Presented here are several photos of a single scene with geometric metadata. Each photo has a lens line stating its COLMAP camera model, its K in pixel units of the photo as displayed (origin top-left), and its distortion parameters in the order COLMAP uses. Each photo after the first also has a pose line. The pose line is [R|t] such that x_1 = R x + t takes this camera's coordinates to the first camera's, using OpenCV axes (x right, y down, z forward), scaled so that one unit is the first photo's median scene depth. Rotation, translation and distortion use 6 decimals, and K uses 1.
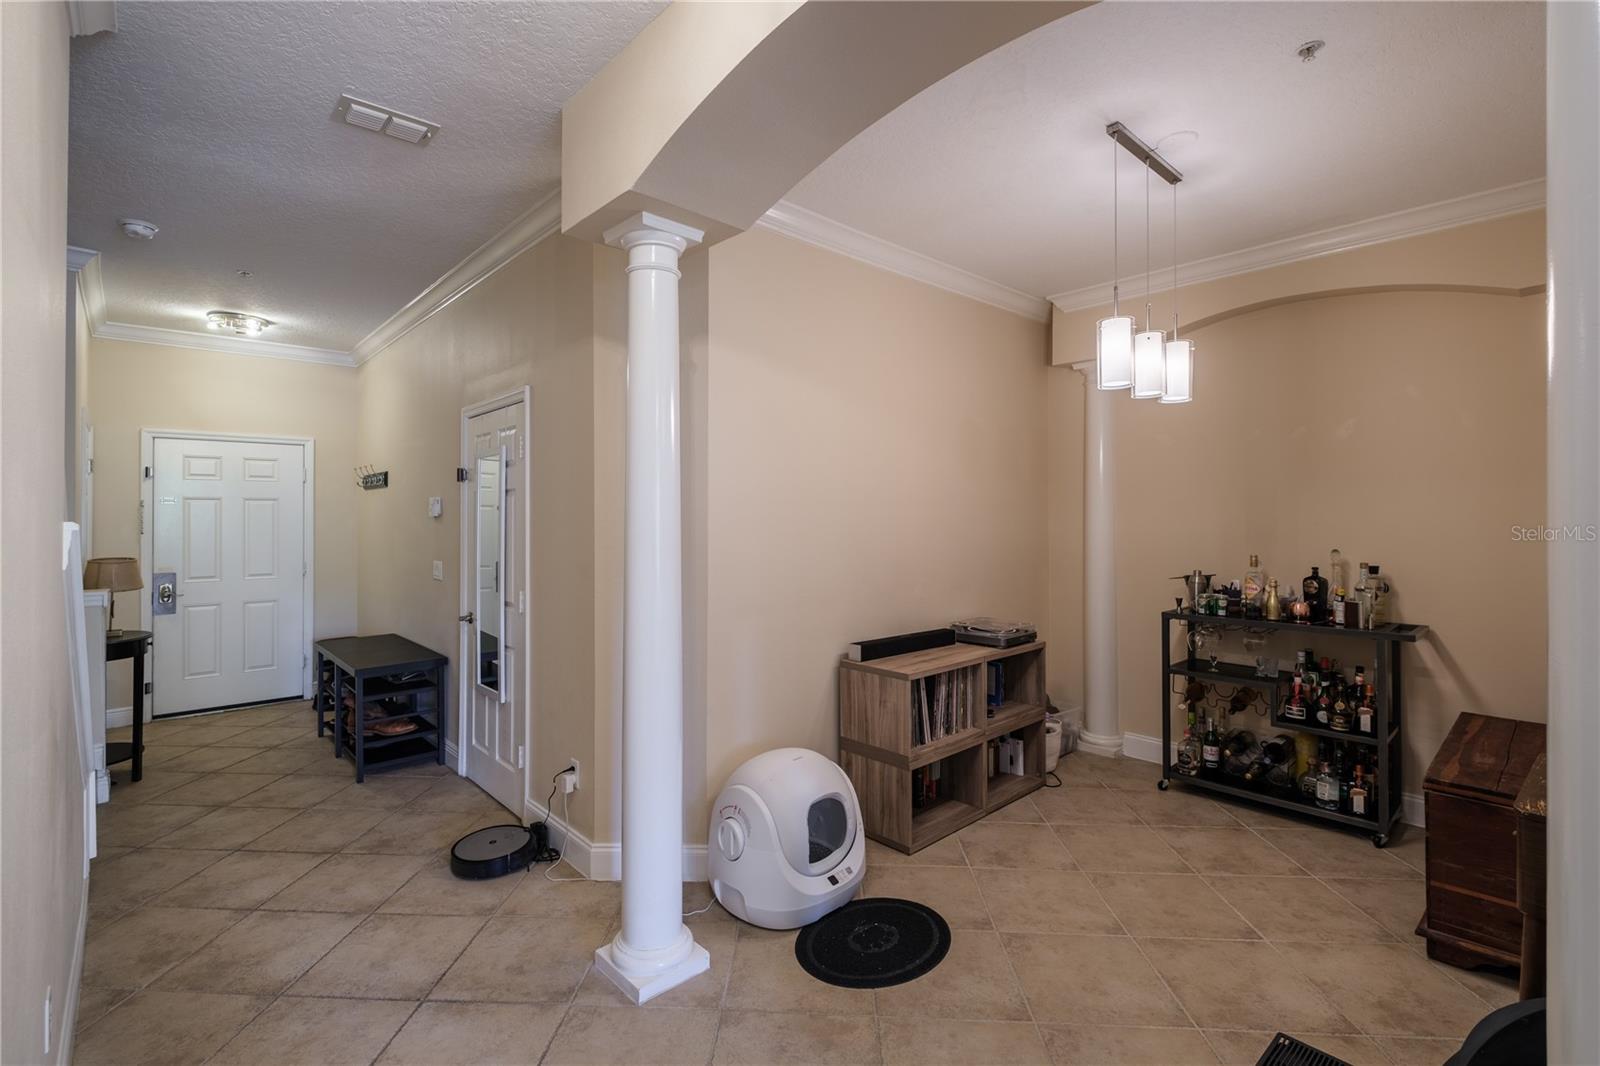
lens RADIAL K [[697.6, 0, 800.1], [0, 697.6, 519.0], [0, 0, 1]] dist [-0.006918, -0.001912]
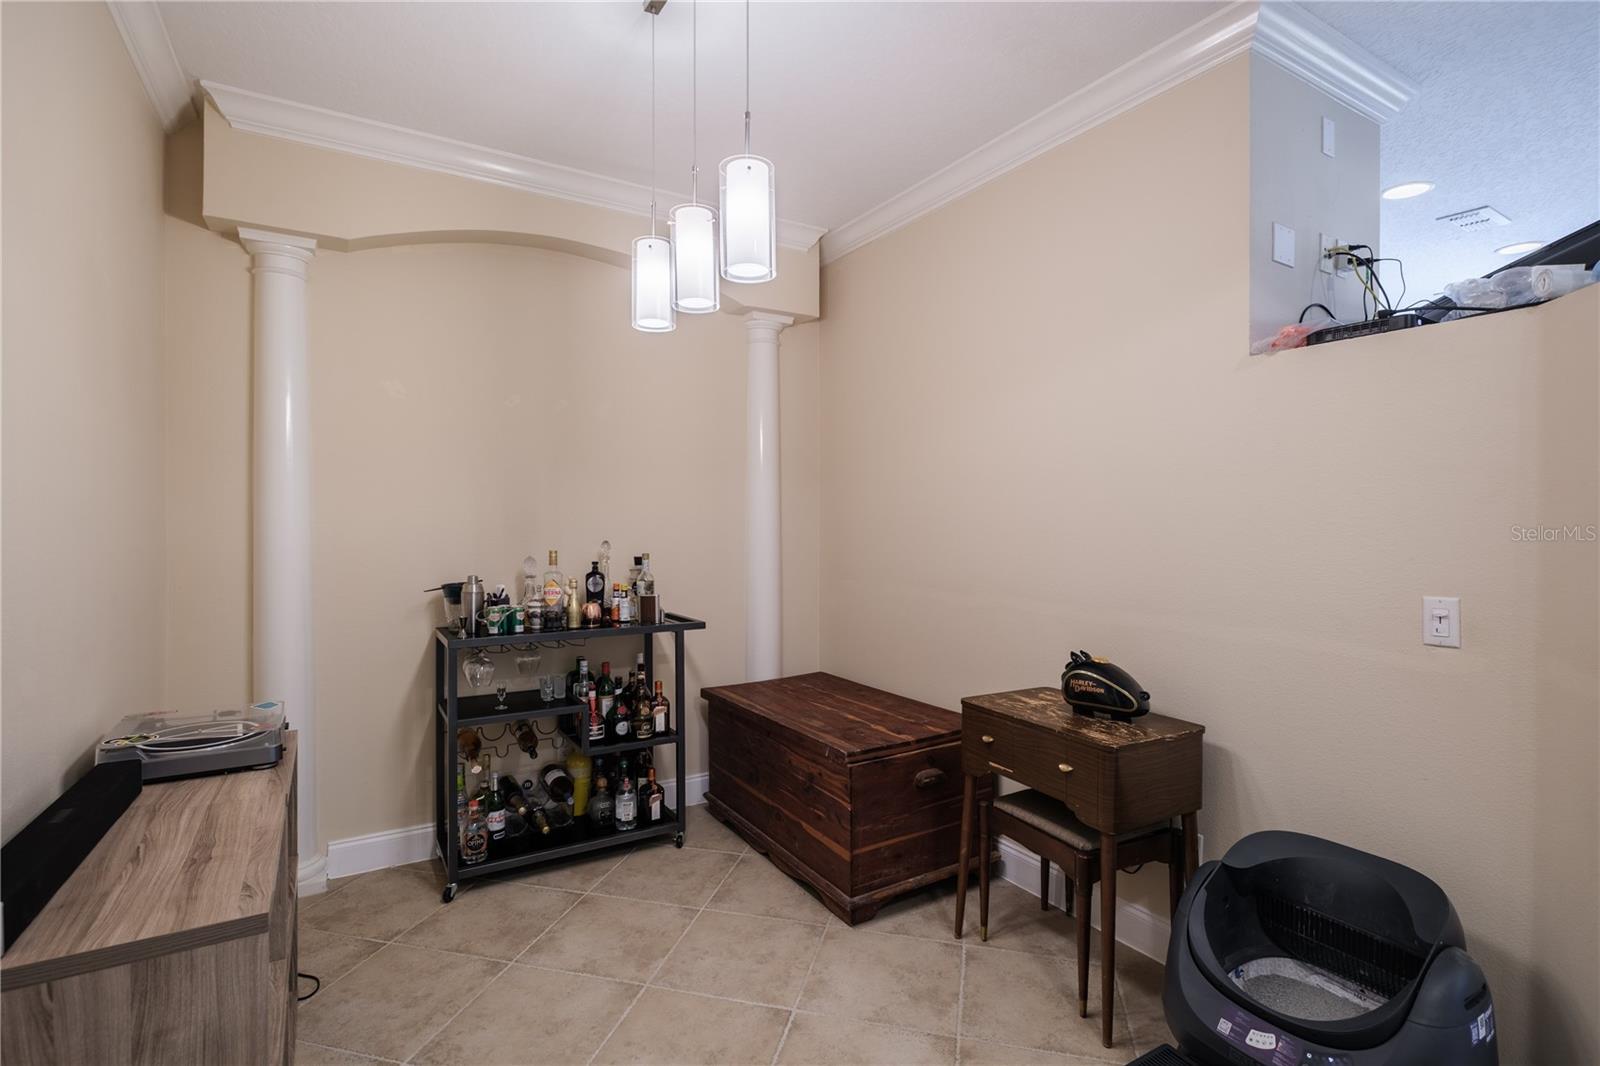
lens RADIAL K [[752.0, 0, 798.2], [0, 752.0, 525.9], [0, 0, 1]] dist [-0.005503, -0.000593]
pose [[0.219292, -0.004310, 0.975650, -0.127510], [0.003209, 0.999988, 0.003696, 0.021830], [-0.975654, 0.002321, 0.219304, 0.539548]]
